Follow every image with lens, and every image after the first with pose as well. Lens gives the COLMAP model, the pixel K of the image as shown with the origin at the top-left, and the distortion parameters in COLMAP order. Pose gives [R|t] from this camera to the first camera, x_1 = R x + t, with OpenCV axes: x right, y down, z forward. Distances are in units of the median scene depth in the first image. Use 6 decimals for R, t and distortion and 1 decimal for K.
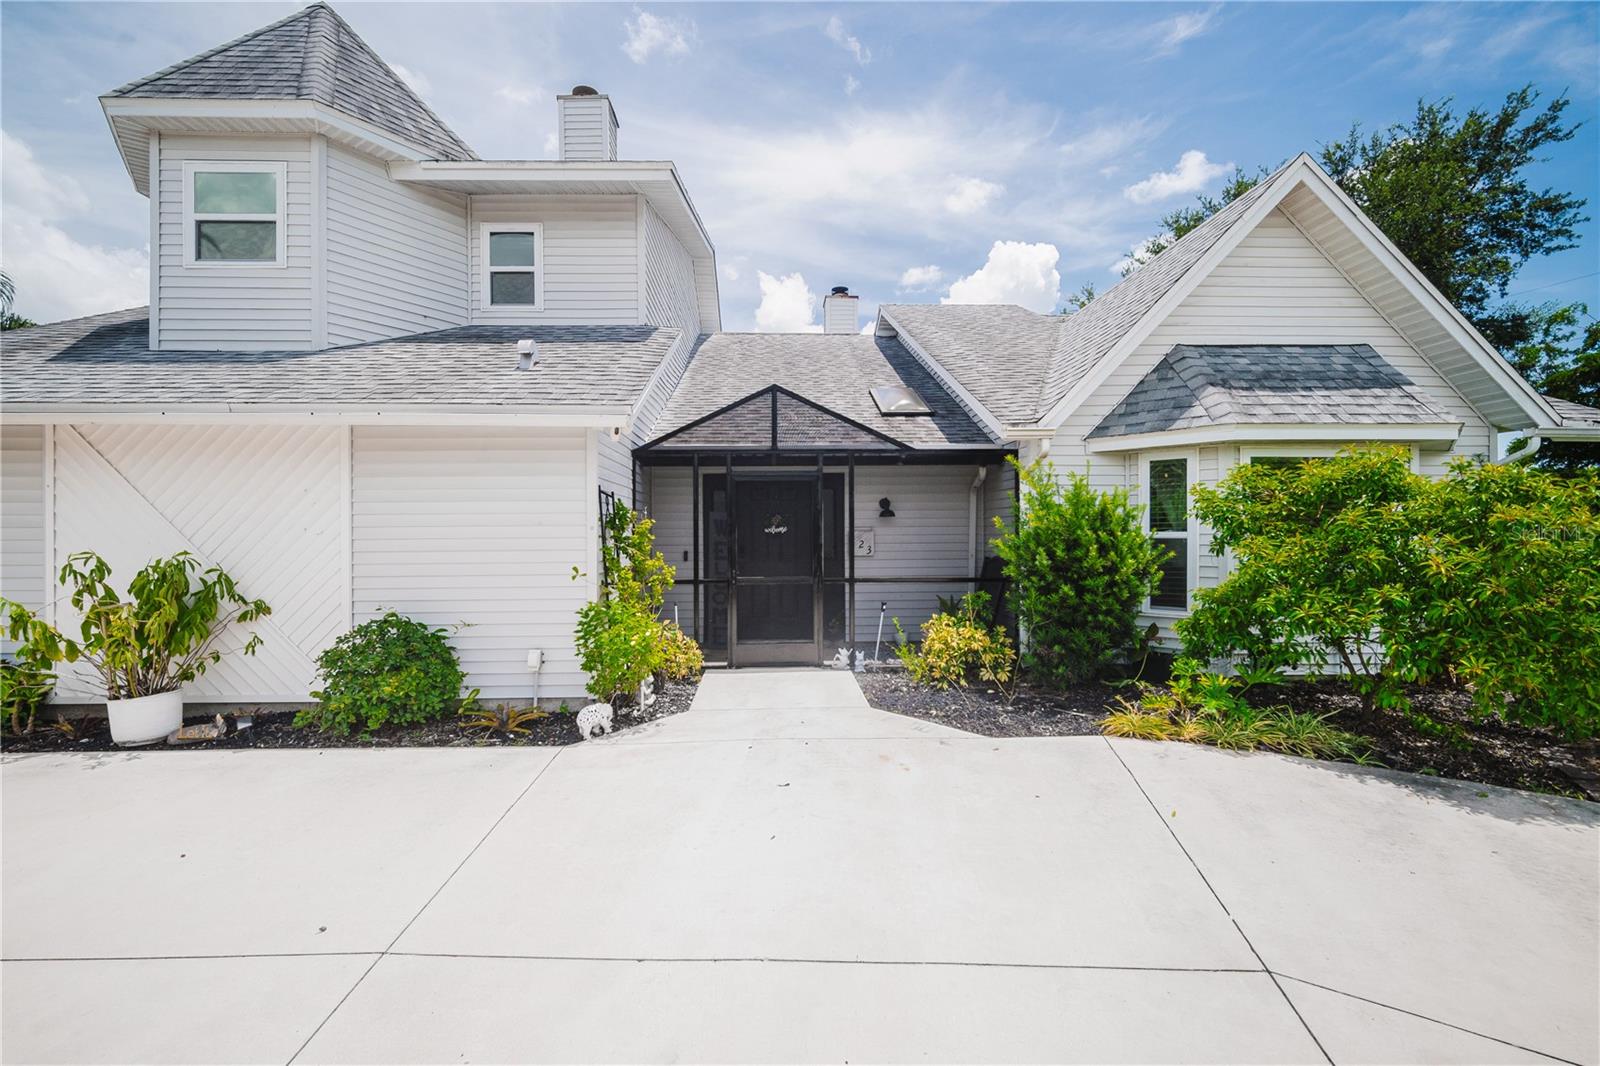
lens RADIAL K [[747.9, 0, 800.0], [0, 747.9, 533.0], [0, 0, 1]] dist [0.000030, -0.000006]
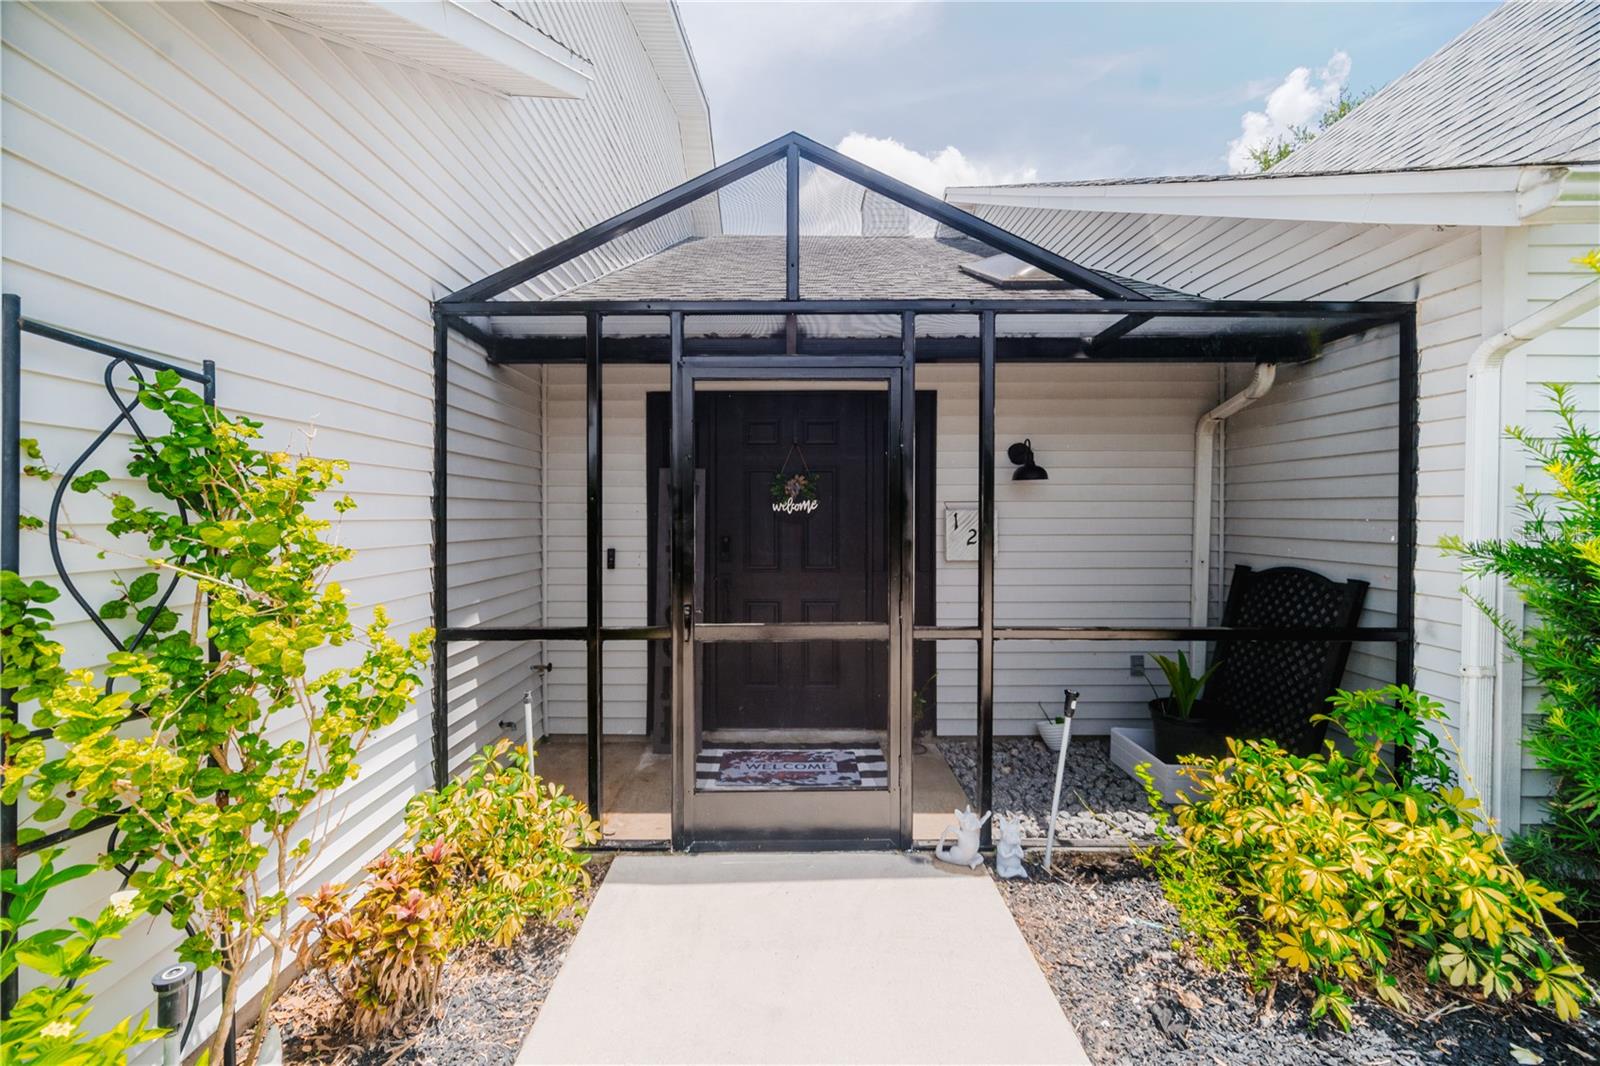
lens RADIAL K [[776.3, 0, 800.0], [0, 776.3, 533.0], [0, 0, 1]] dist [0.000888, 0.000099]
pose [[0.999620, 0.005951, -0.026914, -0.016415], [-0.005339, 0.999726, 0.022781, 0.001607], [0.027042, -0.022629, 0.999378, 0.531397]]
